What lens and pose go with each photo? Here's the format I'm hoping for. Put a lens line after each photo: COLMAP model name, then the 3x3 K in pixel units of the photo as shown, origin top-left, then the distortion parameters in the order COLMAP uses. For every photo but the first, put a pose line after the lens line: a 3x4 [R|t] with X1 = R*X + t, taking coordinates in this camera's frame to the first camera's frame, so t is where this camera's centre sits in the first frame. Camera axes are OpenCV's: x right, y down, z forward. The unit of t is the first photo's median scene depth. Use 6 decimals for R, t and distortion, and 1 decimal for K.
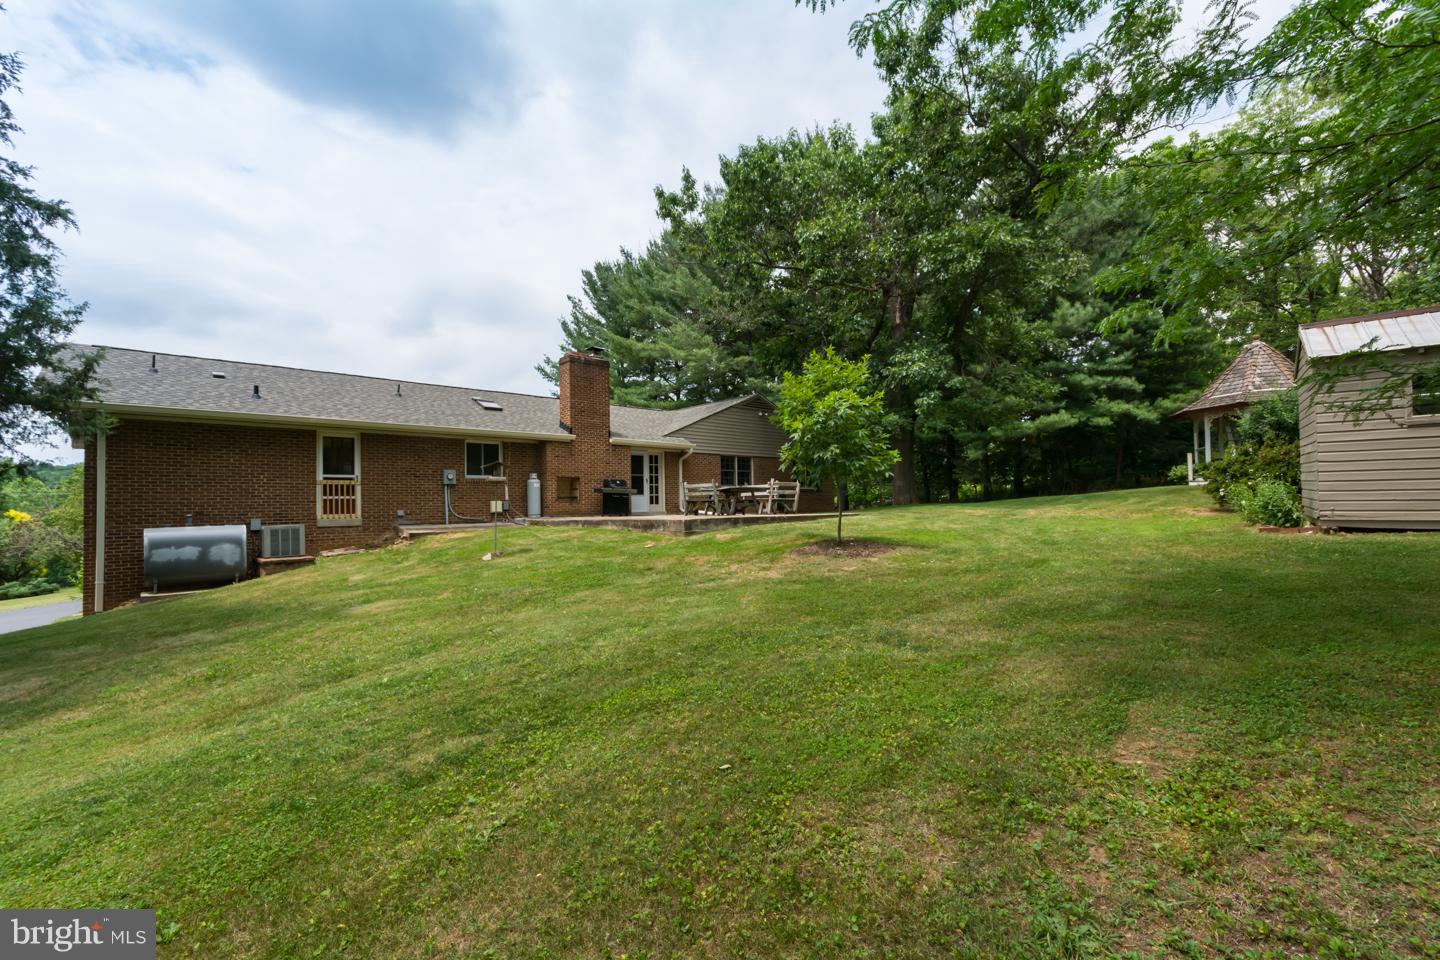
lens RADIAL K [[628.1, 0, 726.8], [0, 628.1, 493.3], [0, 0, 1]] dist [0.007616, -0.000223]
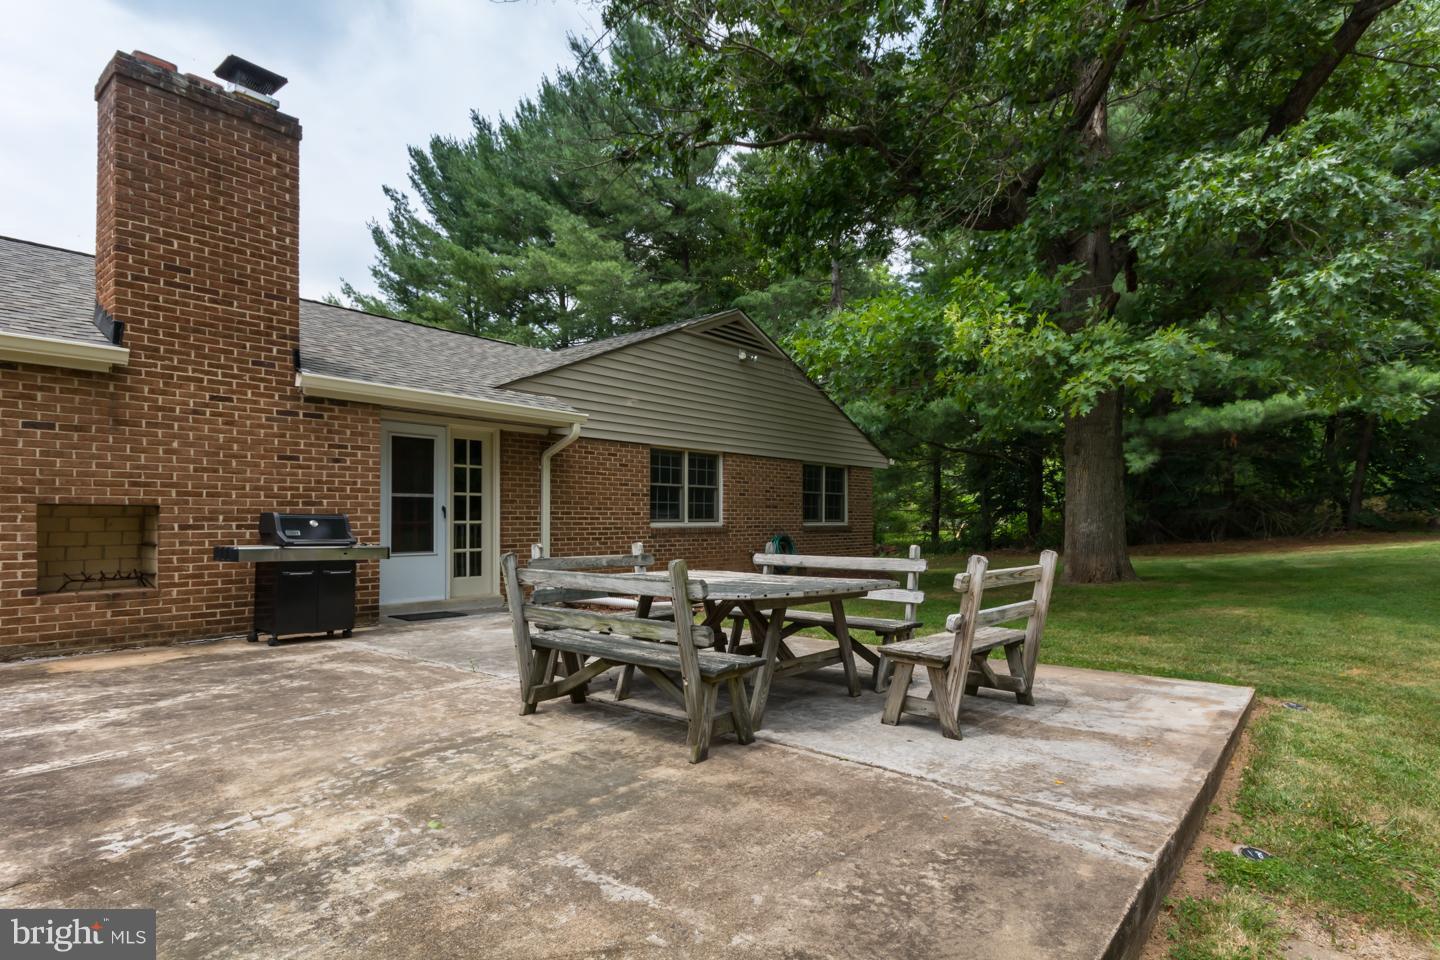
lens RADIAL K [[628.1, 0, 726.8], [0, 628.1, 493.3], [0, 0, 1]] dist [0.007616, -0.000223]
pose [[0.985905, 0.021782, 0.165881, -0.023011], [-0.021513, 0.999763, -0.003416, -0.024467], [-0.165916, -0.000200, 0.986140, 0.475751]]
